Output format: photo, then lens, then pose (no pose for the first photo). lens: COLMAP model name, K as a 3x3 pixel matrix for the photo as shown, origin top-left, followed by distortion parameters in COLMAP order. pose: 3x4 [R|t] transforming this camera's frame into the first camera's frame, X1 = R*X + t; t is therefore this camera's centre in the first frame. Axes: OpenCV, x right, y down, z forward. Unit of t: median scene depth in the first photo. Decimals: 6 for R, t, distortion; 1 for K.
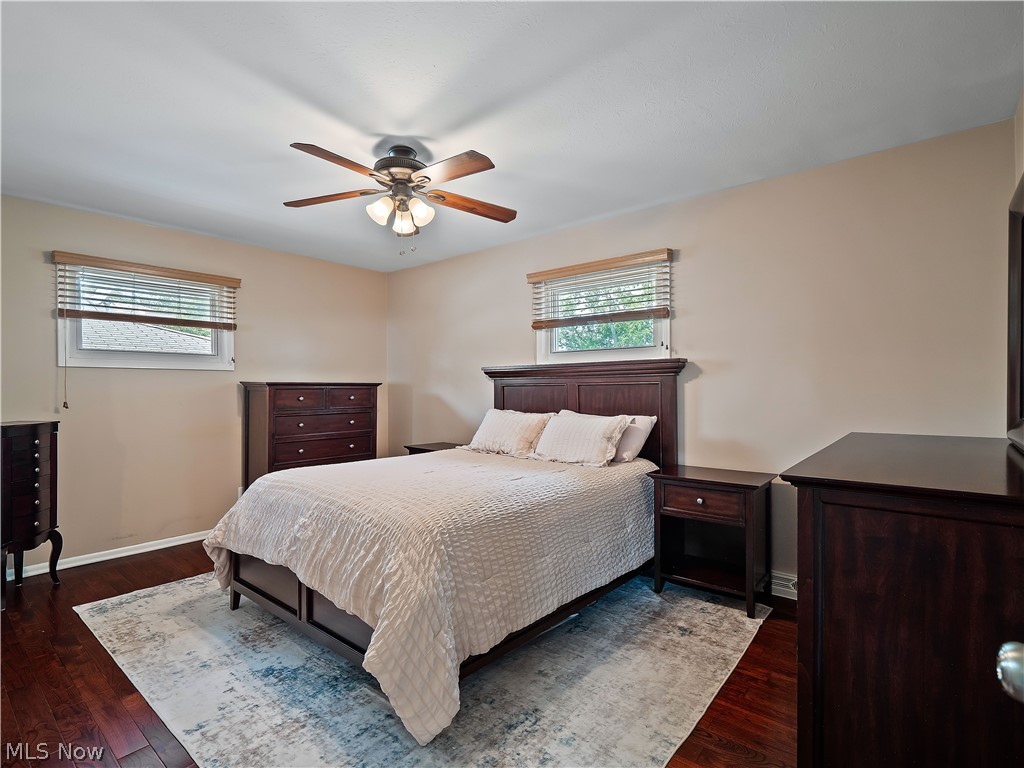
lens RADIAL K [[514.3, 0, 509.2], [0, 514.3, 384.6], [0, 0, 1]] dist [0.014177, -0.002421]
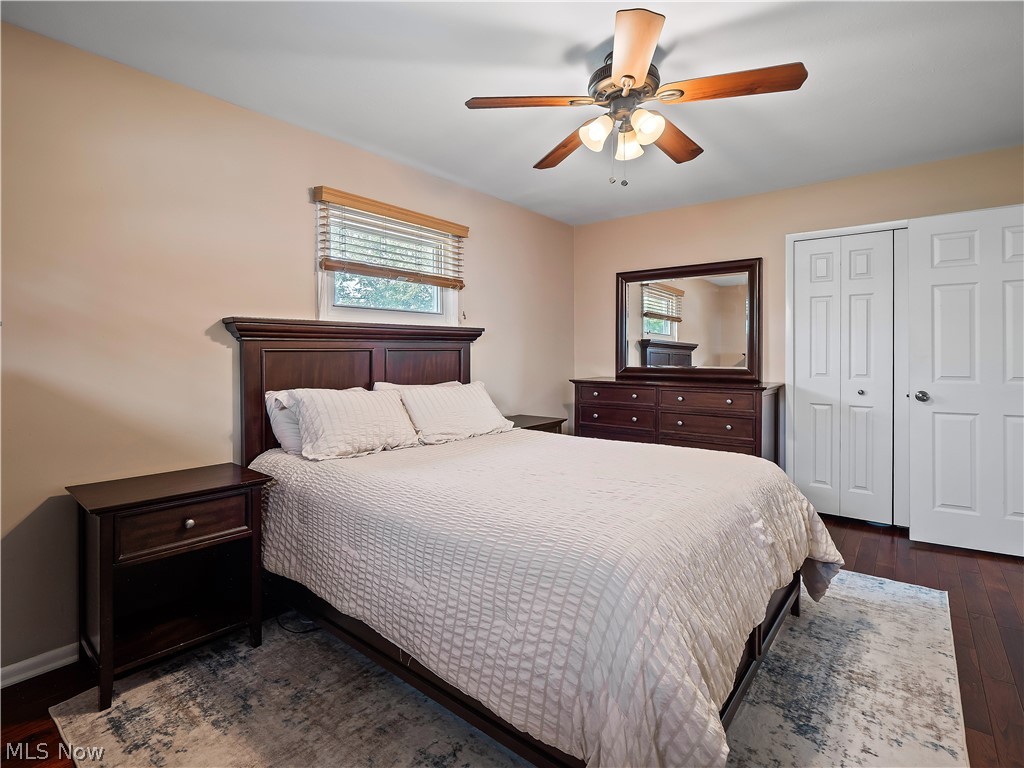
lens RADIAL K [[514.3, 0, 501.5], [0, 514.3, 350.6], [0, 0, 1]] dist [0.014177, -0.002421]
pose [[-0.027837, 0.003103, 0.999608, -1.303662], [0.000325, 0.999995, -0.003095, 0.005819], [-0.999612, 0.000239, -0.027838, 1.577542]]
